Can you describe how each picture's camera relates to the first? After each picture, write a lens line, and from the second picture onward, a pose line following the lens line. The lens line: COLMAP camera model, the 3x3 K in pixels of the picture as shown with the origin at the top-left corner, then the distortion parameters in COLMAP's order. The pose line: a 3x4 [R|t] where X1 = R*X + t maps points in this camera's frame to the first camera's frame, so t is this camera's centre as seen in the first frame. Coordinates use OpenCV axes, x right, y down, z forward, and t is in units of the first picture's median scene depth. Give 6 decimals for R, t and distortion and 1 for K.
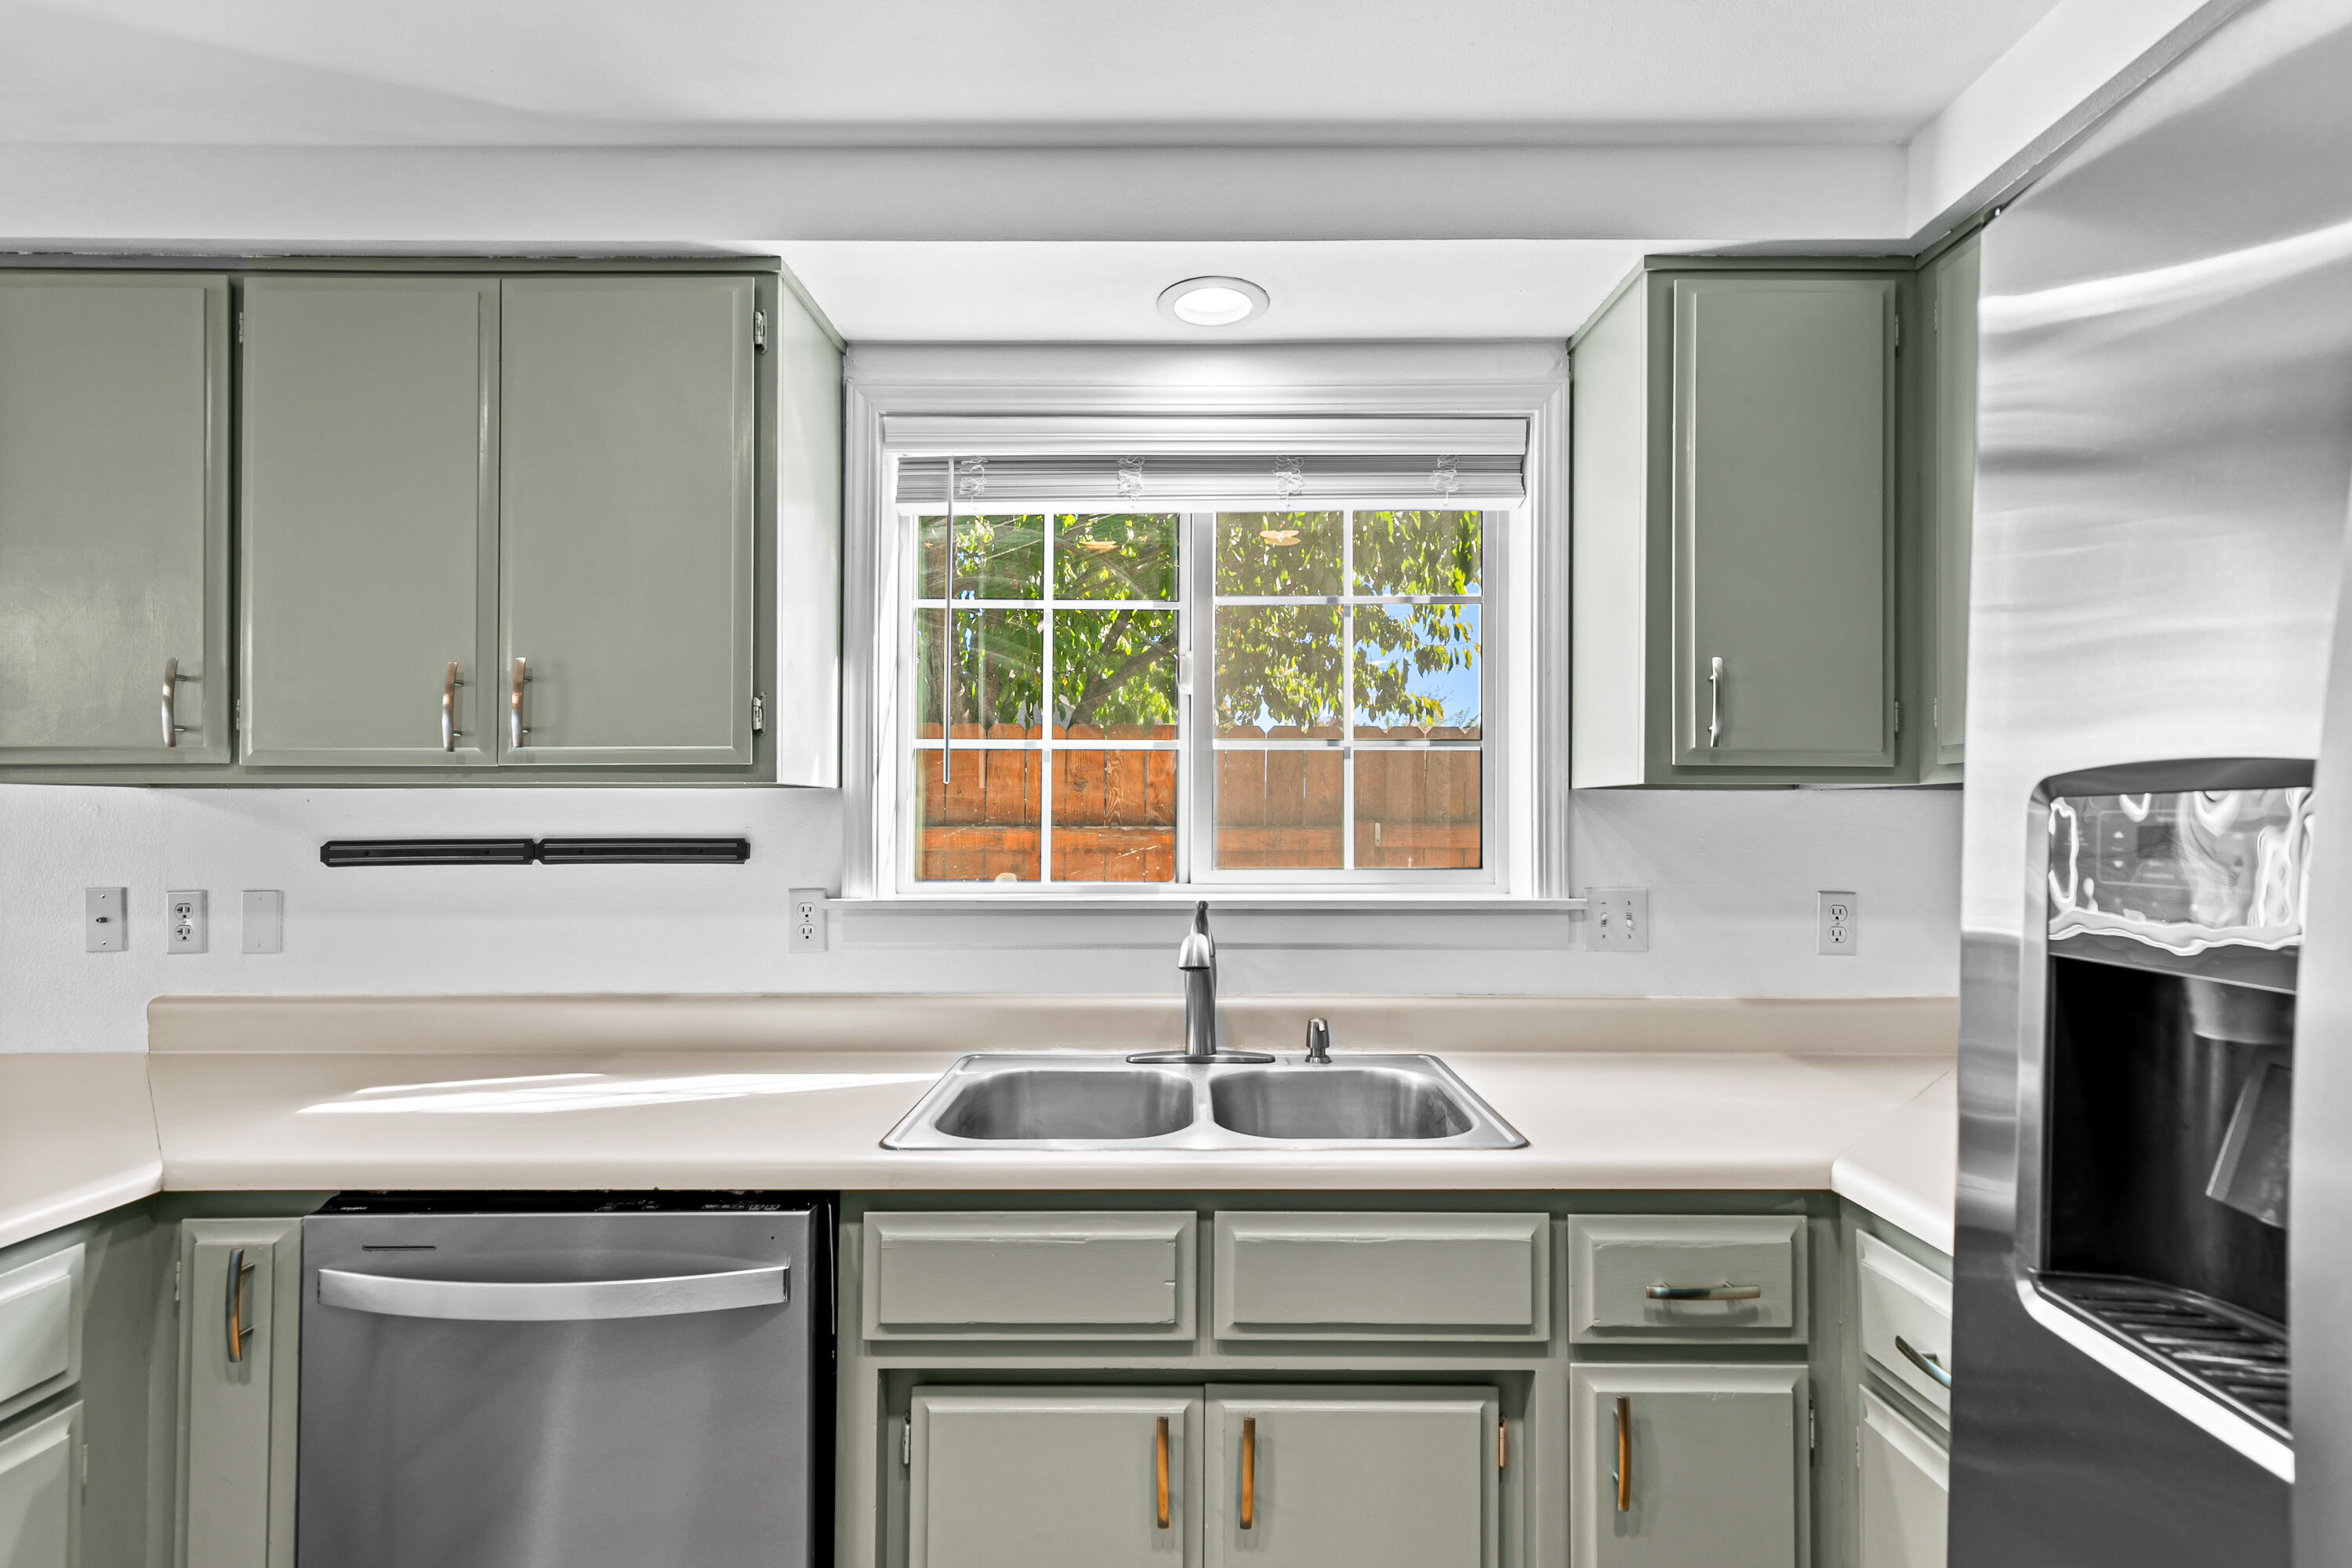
lens RADIAL K [[1079.1, 0, 1183.5], [0, 1079.1, 802.2], [0, 0, 1]] dist [0.002874, 0.000400]
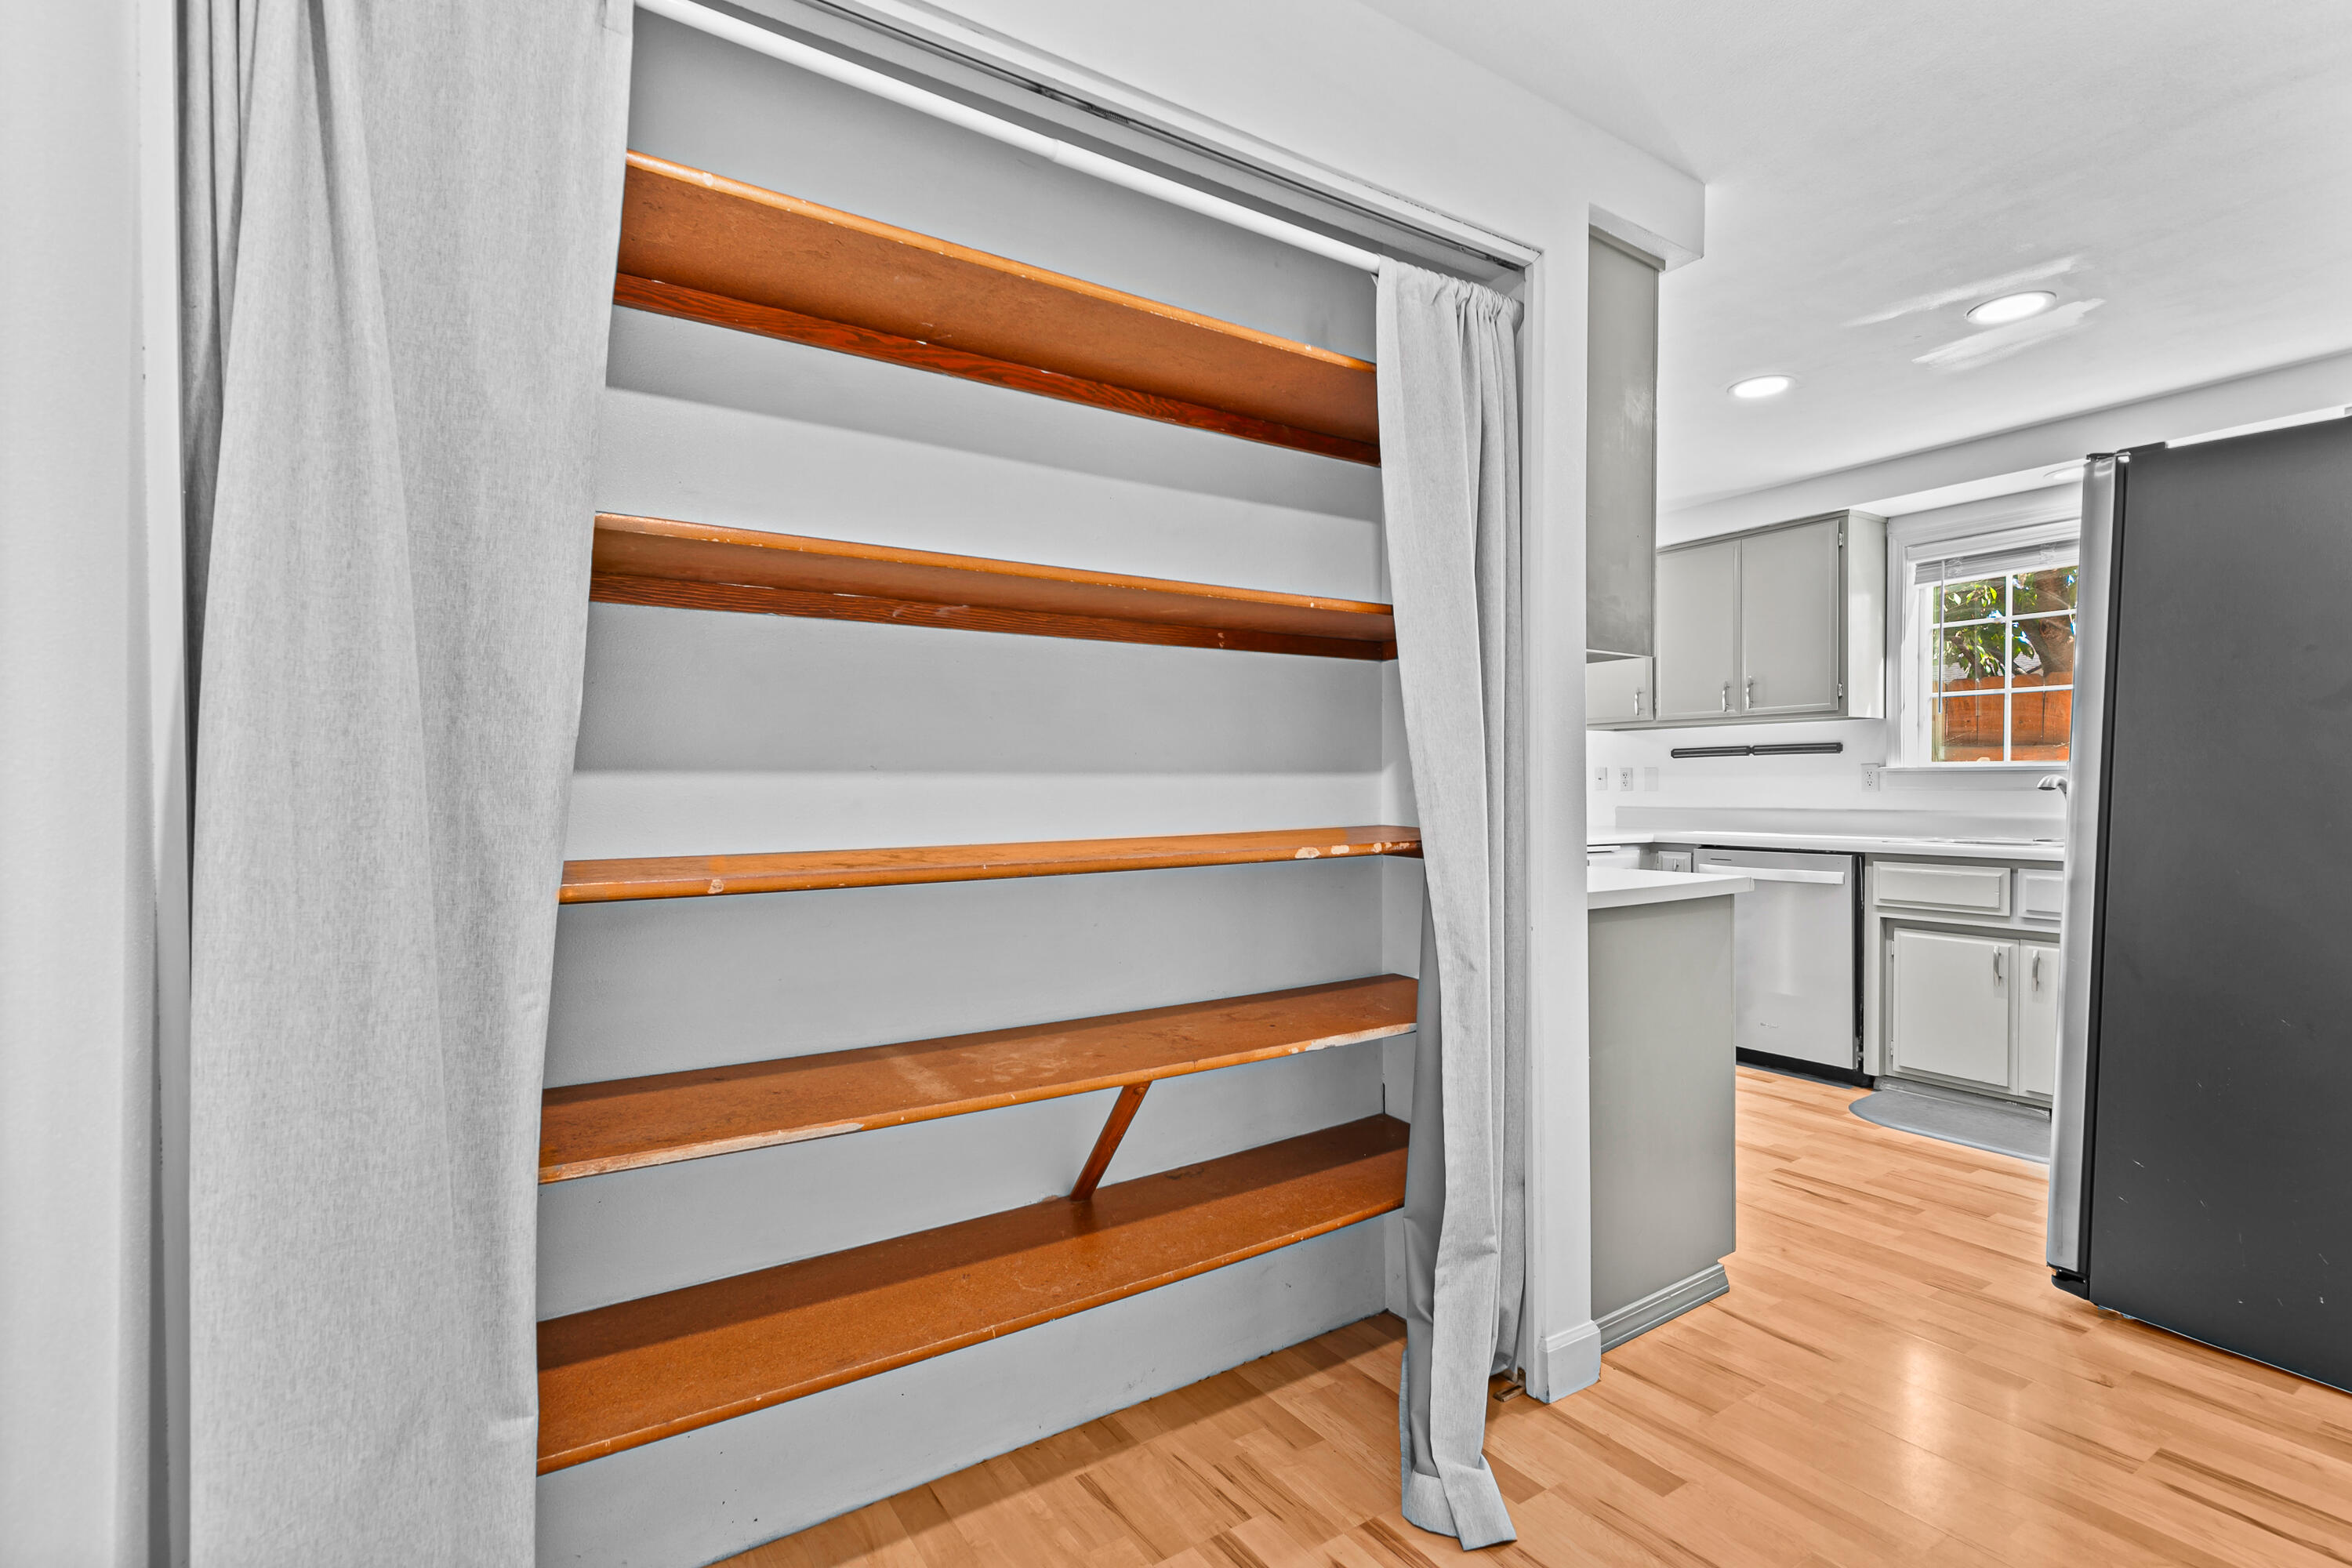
lens RADIAL K [[1079.1, 0, 1183.5], [0, 1079.1, 802.2], [0, 0, 1]] dist [0.002874, 0.000400]
pose [[0.554485, 0.010338, -0.832130, 0.879031], [0.021659, 0.999405, 0.026848, 0.082746], [0.831912, -0.032909, 0.553931, -1.730788]]
